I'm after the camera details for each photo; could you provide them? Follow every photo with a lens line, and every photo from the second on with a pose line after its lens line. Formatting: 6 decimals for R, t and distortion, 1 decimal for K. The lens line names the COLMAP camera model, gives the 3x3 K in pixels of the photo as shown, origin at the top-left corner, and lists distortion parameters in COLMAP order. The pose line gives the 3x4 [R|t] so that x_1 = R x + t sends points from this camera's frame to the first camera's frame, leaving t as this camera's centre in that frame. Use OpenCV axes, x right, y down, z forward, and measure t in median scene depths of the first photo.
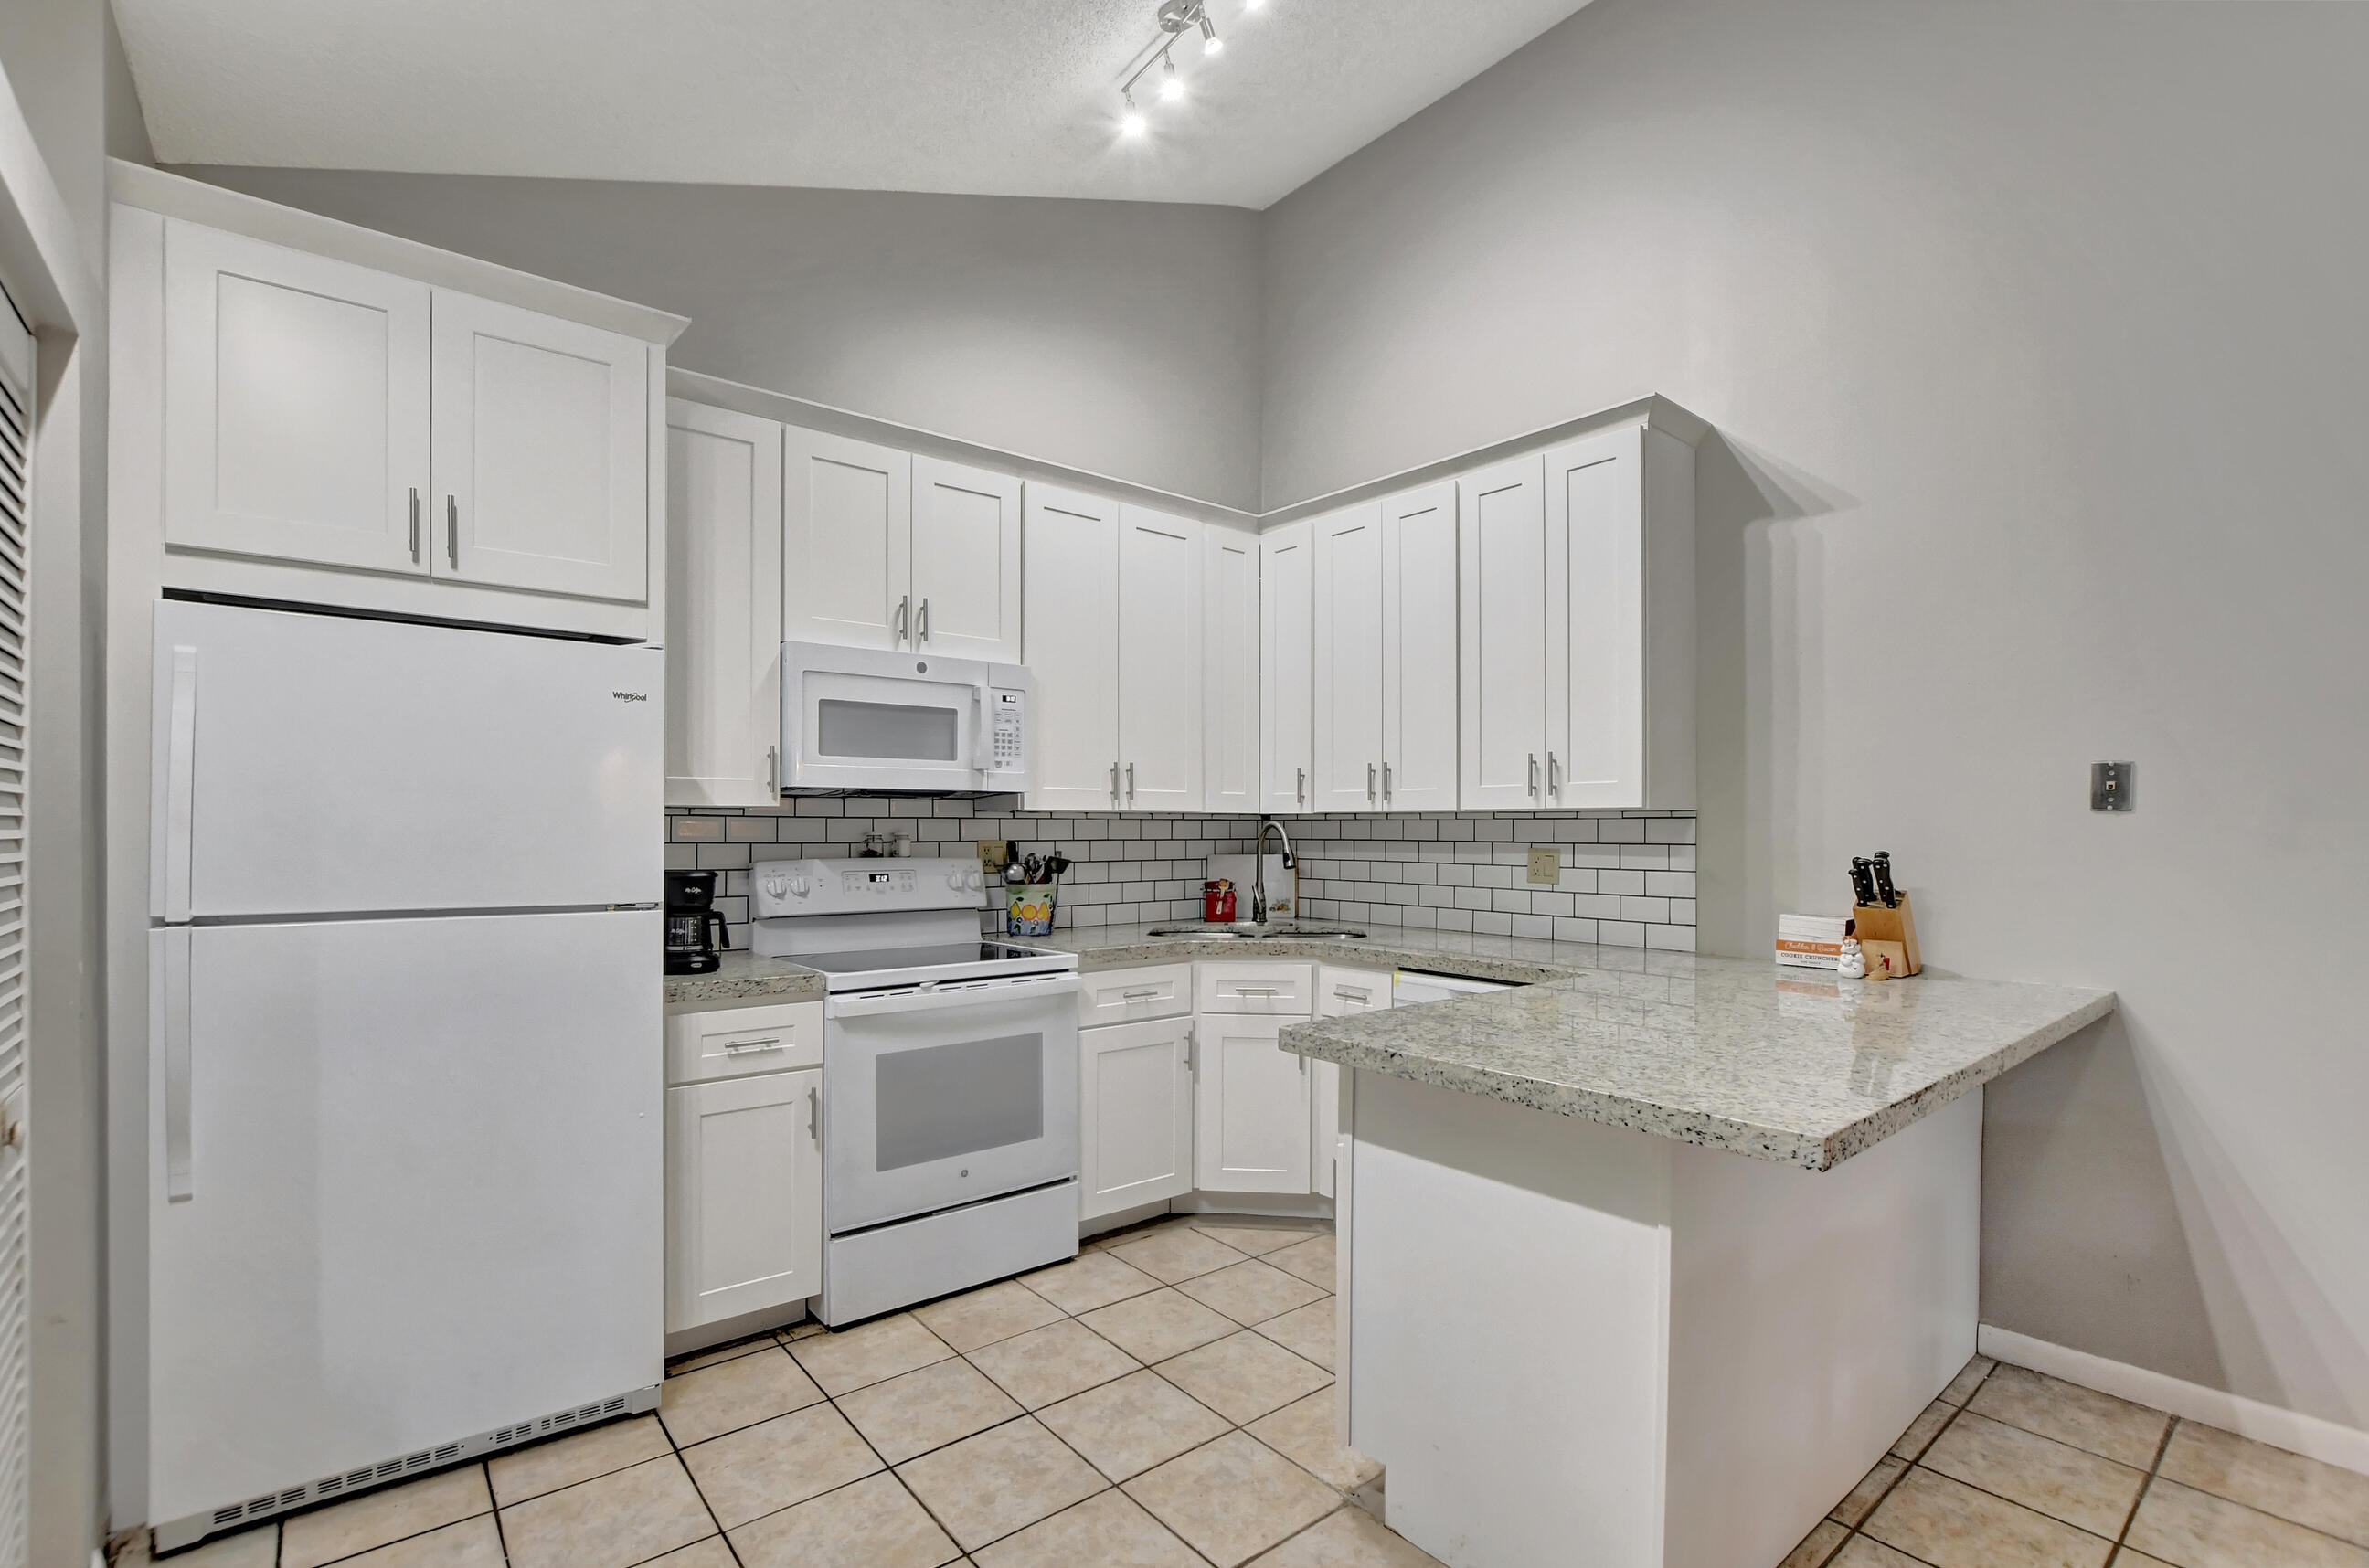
lens RADIAL K [[1077.6, 0, 1179.9], [0, 1077.6, 826.1], [0, 0, 1]] dist [-0.024108, 0.000005]
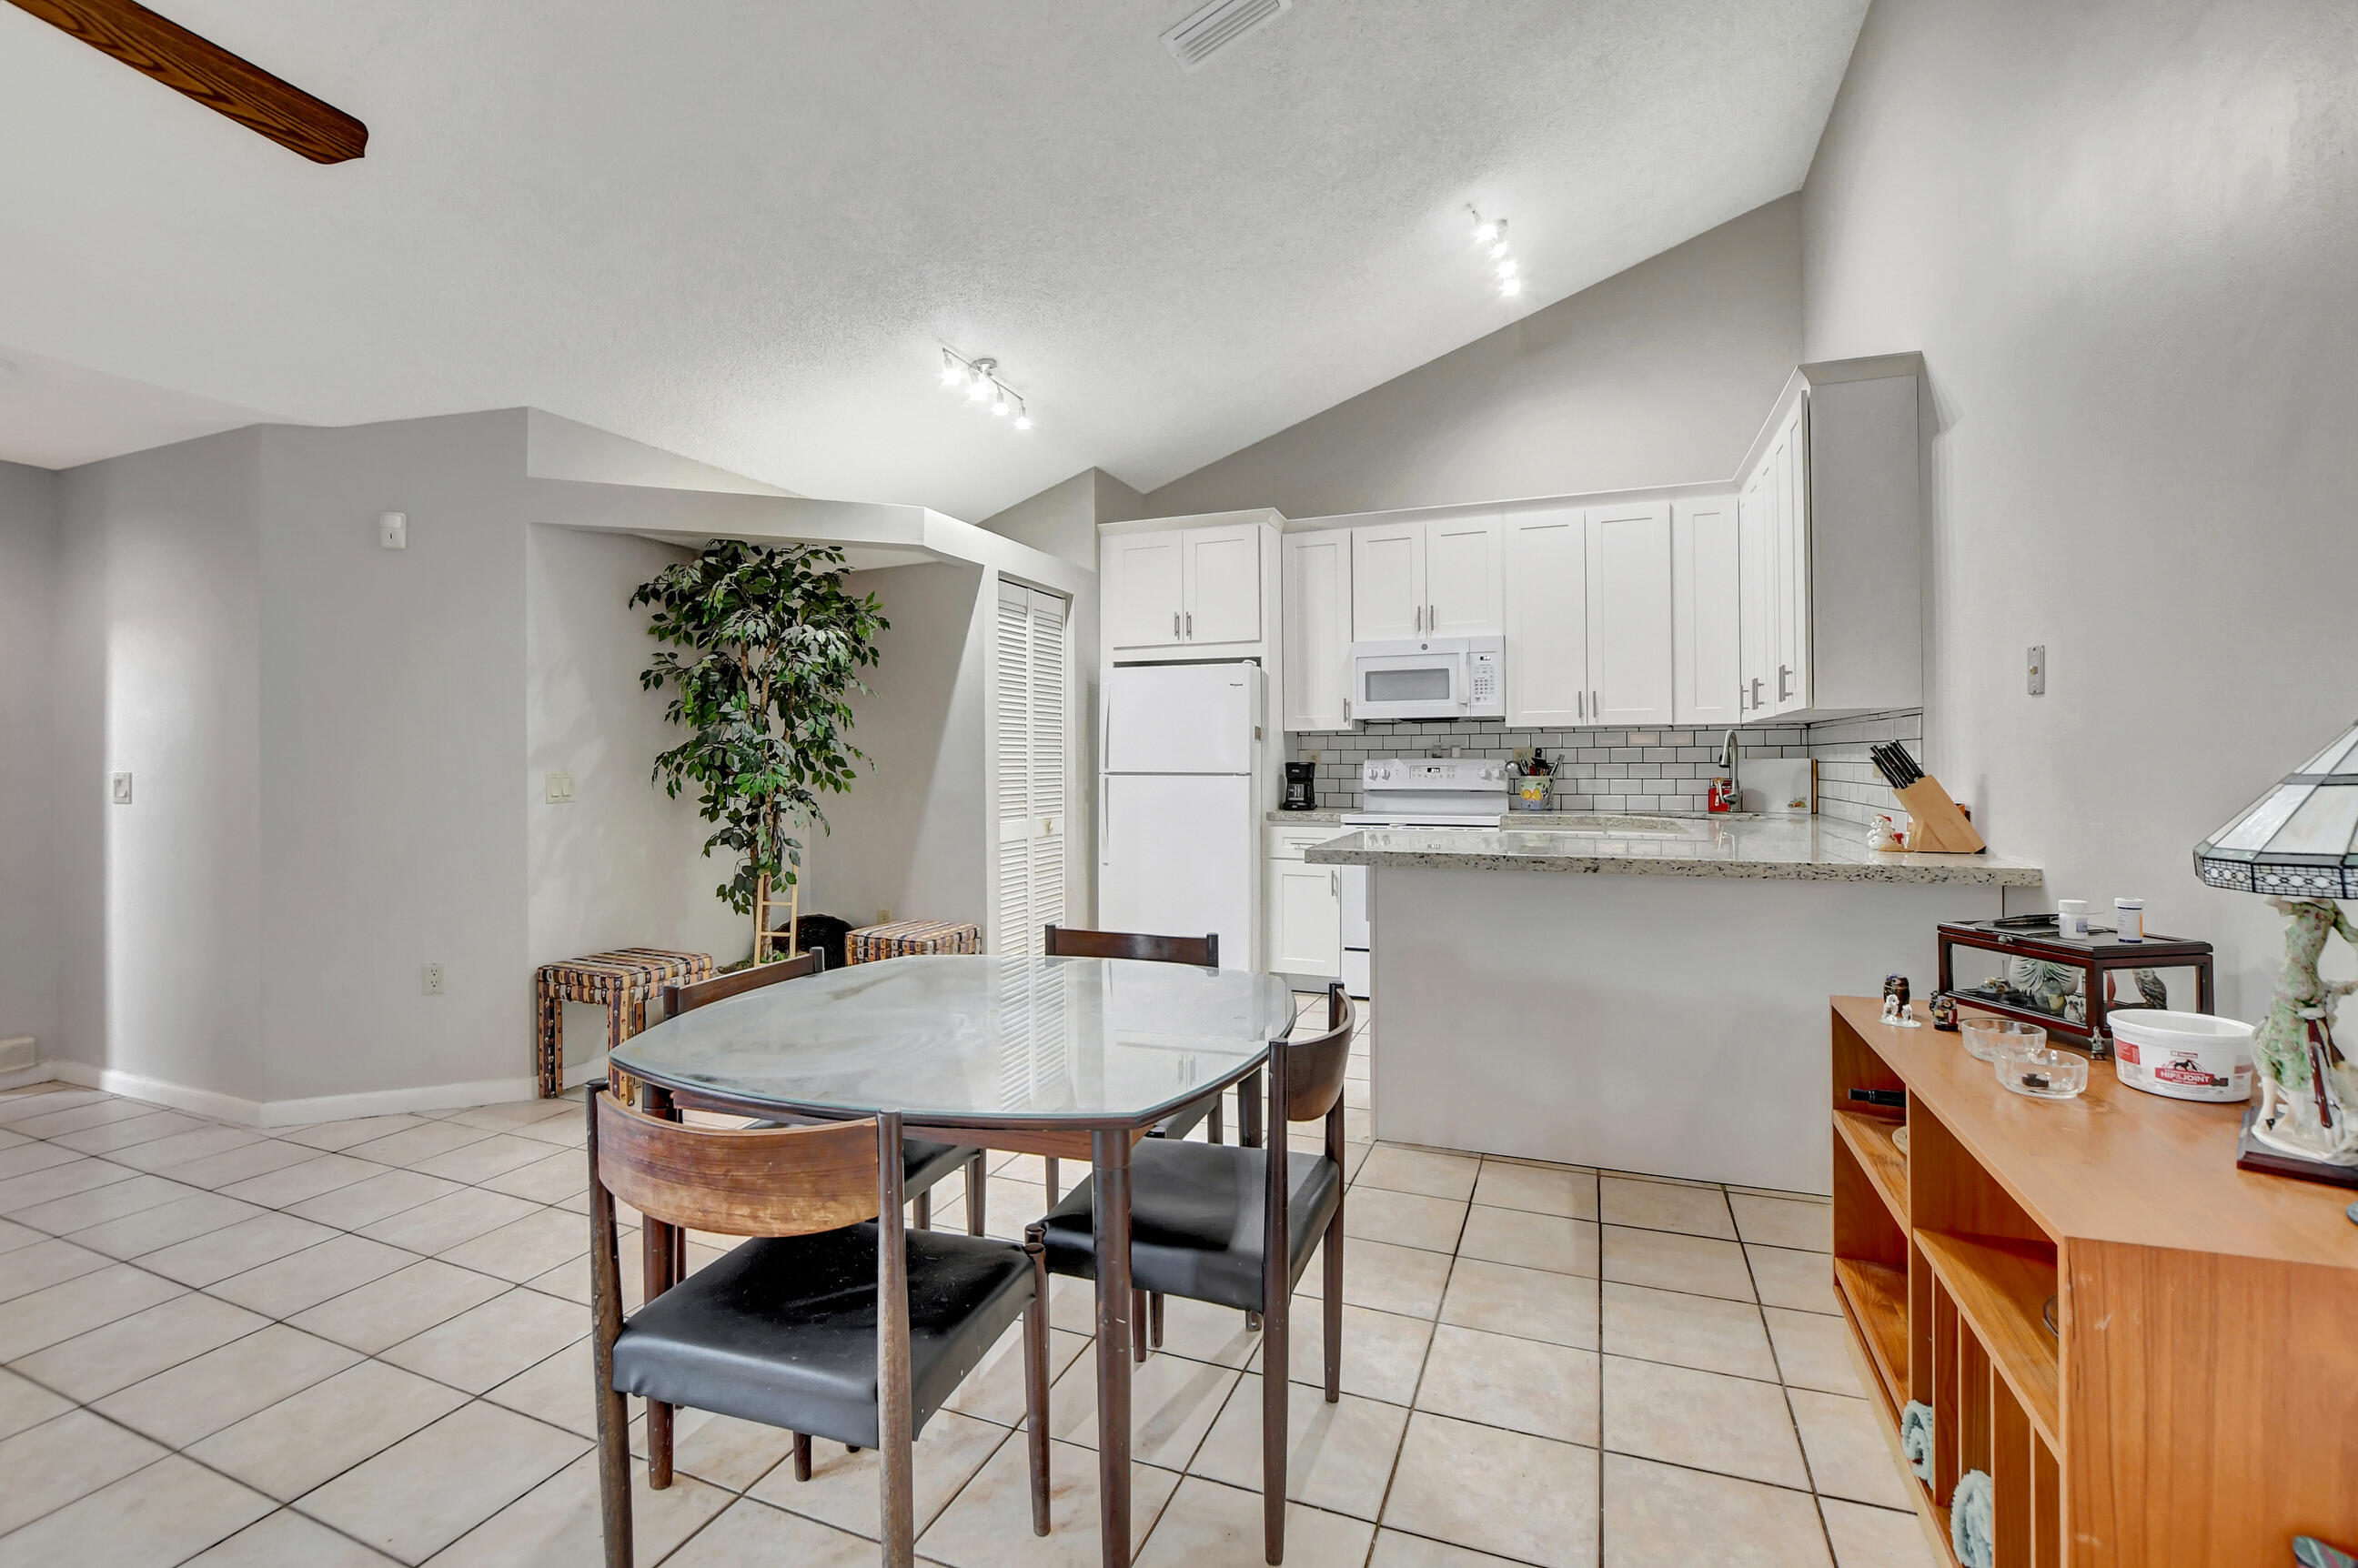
lens RADIAL K [[1039.0, 0, 1179.0], [0, 1039.0, 784.0], [0, 0, 1]] dist [-0.000931, -0.000072]
pose [[0.480432, 0.013876, -0.876922, 0.990966], [0.007550, 0.999772, 0.019957, 0.035325], [0.877000, -0.016209, 0.480218, -0.149160]]
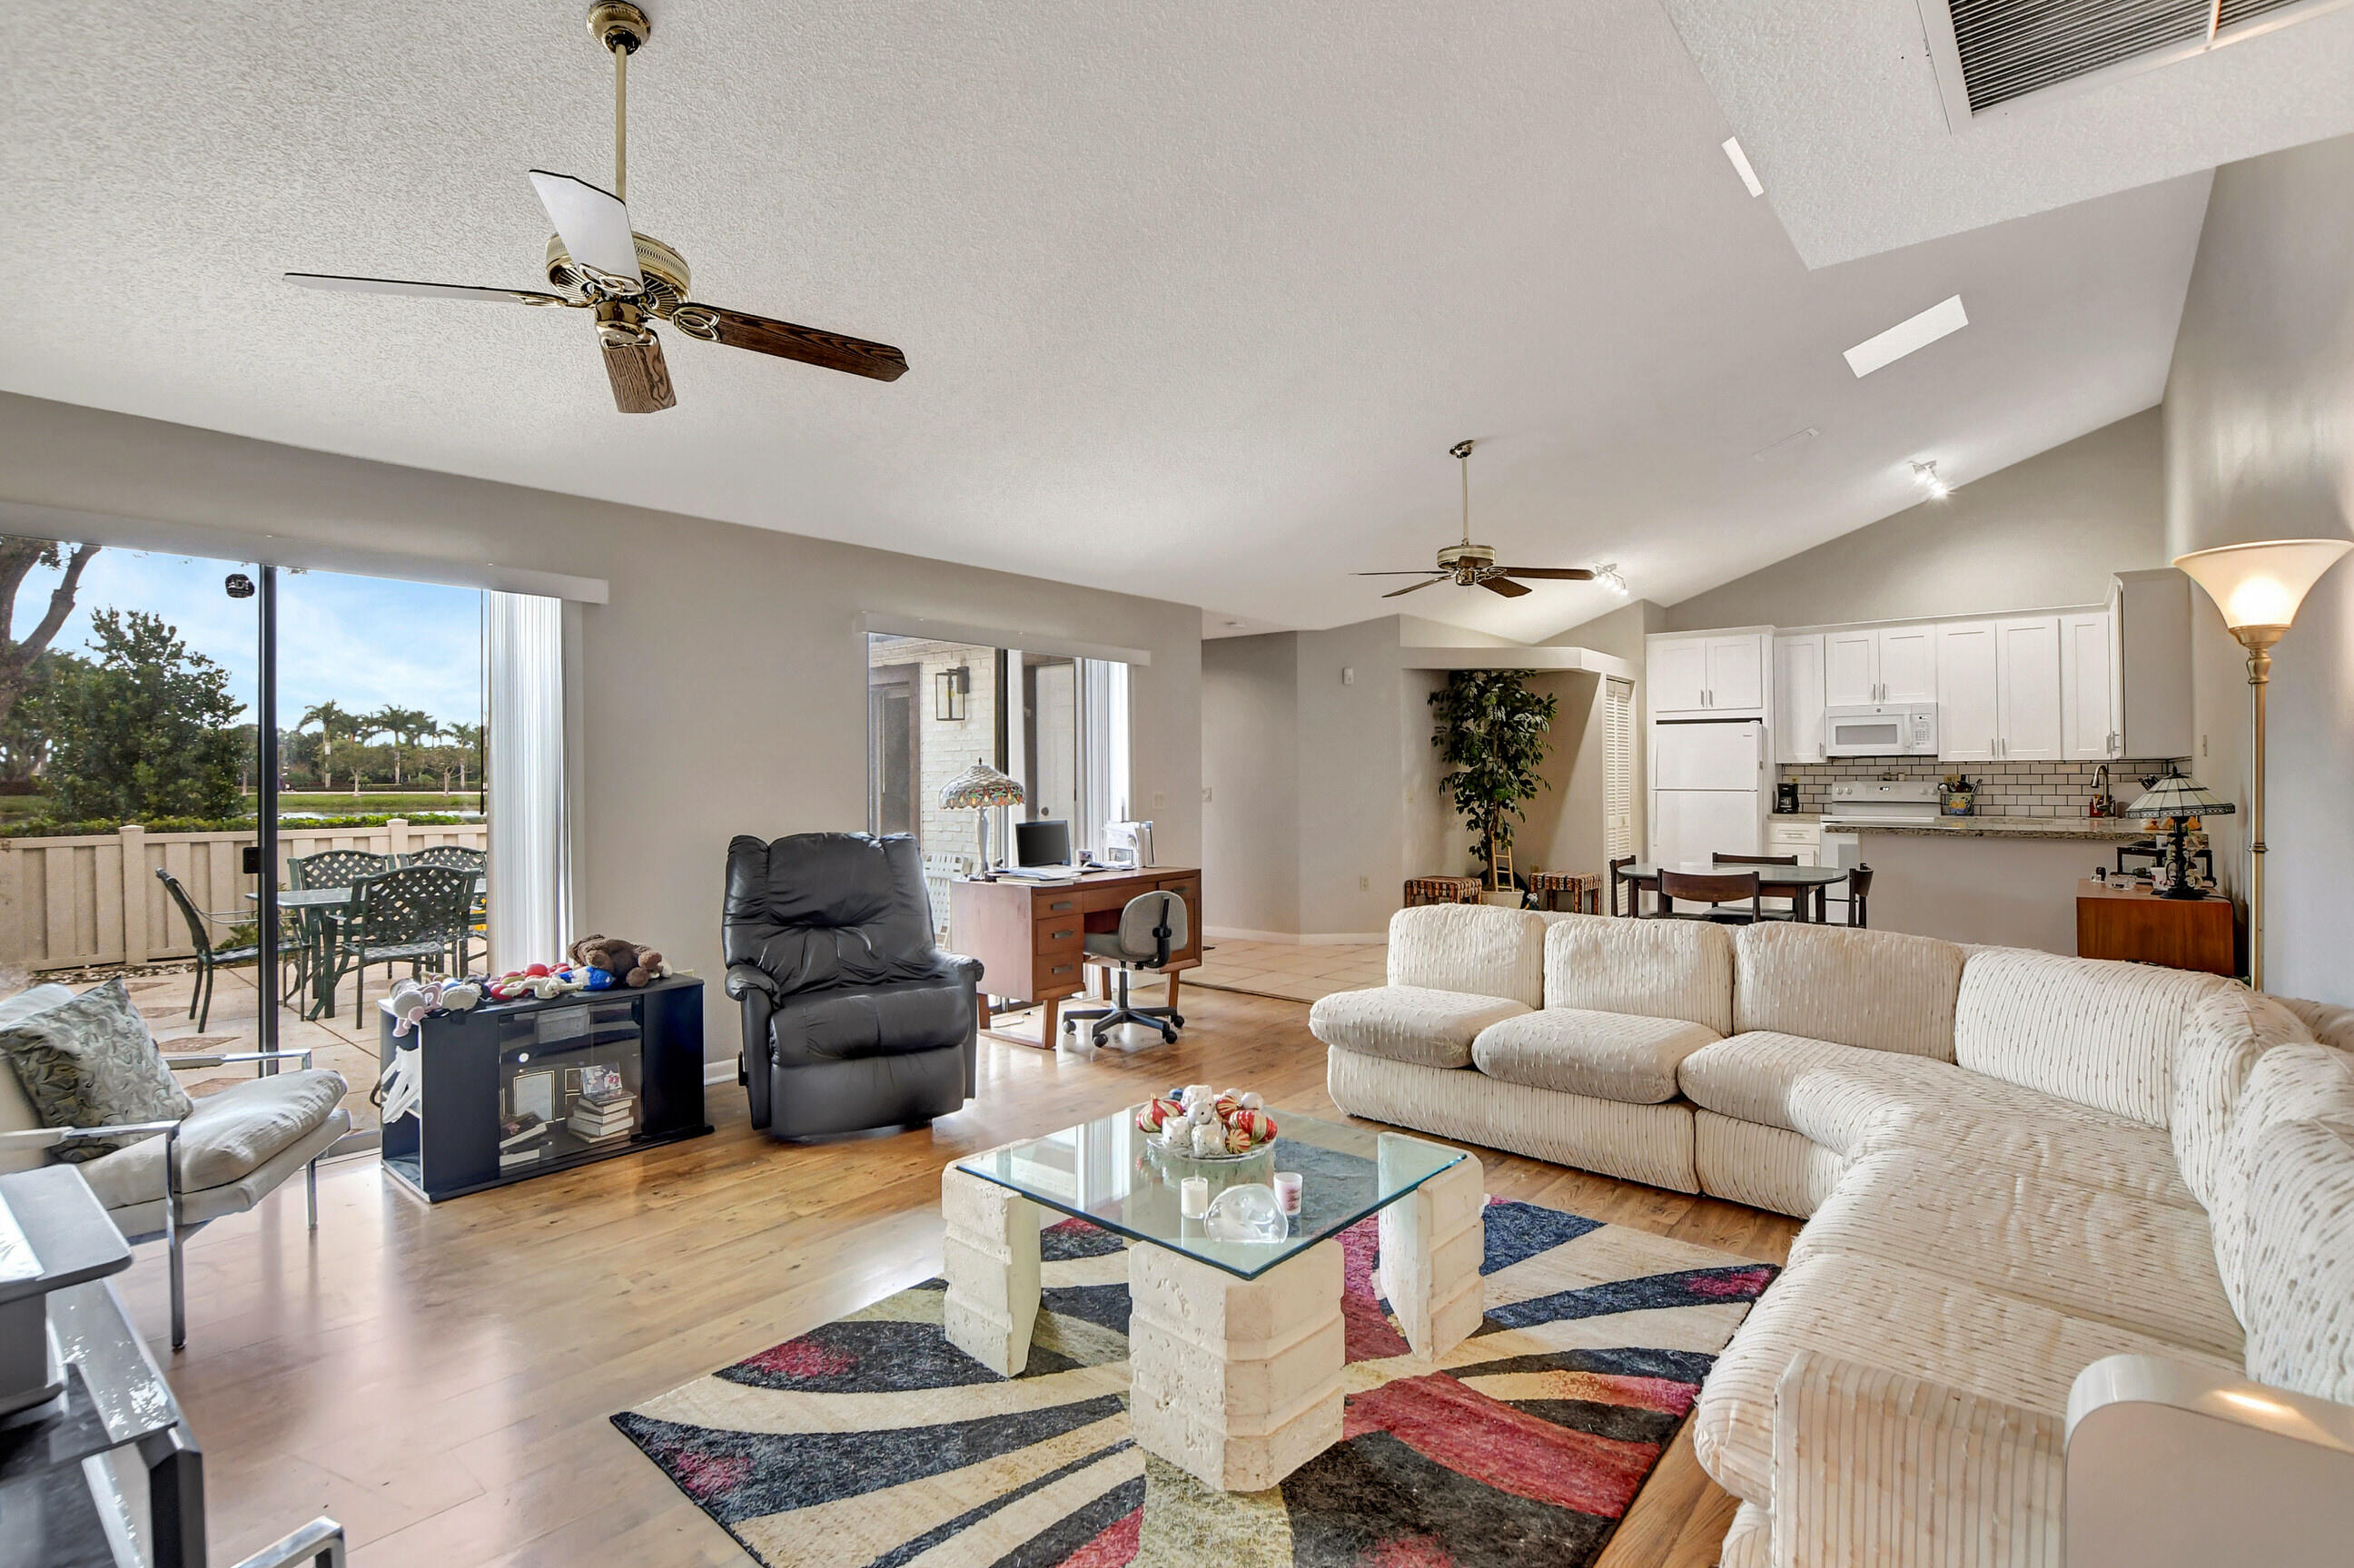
lens RADIAL K [[1073.0, 0, 1177.0], [0, 1073.0, 784.0], [0, 0, 1]] dist [-0.024433, 0.000009]
pose [[0.176436, 0.001239, -0.984311, 1.984661], [0.005087, 0.999985, 0.002170, 0.022909], [0.984299, -0.005390, 0.176427, -1.160068]]
